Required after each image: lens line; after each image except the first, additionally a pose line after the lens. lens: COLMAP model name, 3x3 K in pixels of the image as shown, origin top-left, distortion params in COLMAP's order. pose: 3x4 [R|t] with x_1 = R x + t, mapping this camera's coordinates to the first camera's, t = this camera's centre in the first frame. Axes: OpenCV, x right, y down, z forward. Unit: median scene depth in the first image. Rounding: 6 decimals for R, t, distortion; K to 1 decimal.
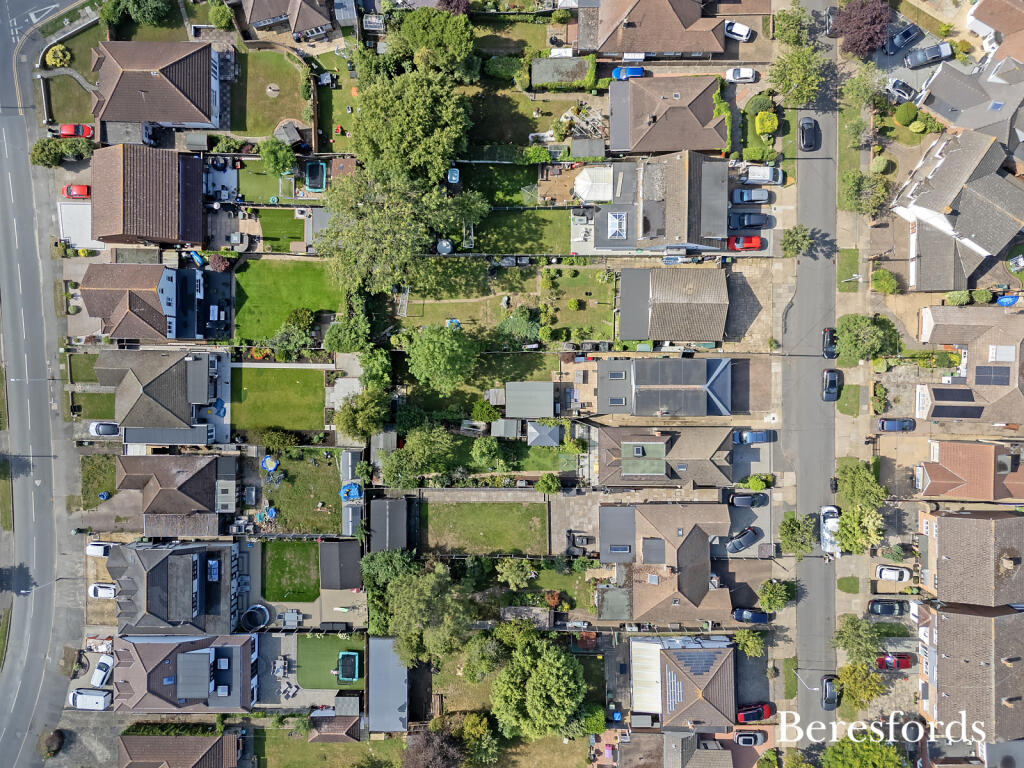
lens RADIAL K [[746.0, 0, 516.9], [0, 746.0, 387.1], [0, 0, 1]] dist [0.075984, -0.072398]
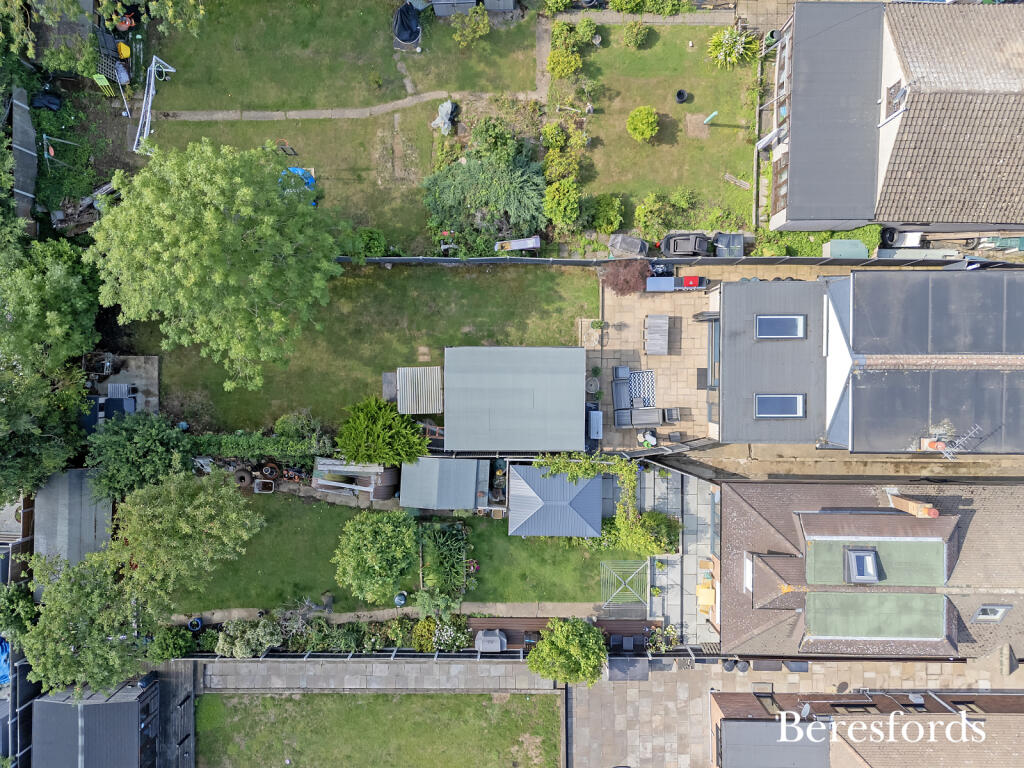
lens RADIAL K [[746.0, 0, 516.9], [0, 746.0, 387.1], [0, 0, 1]] dist [0.075984, -0.072398]
pose [[0.999635, 0.006147, 0.026291, 0.008896], [-0.006064, 0.999976, -0.003218, 0.012250], [-0.026310, 0.003057, 0.999649, 0.651630]]
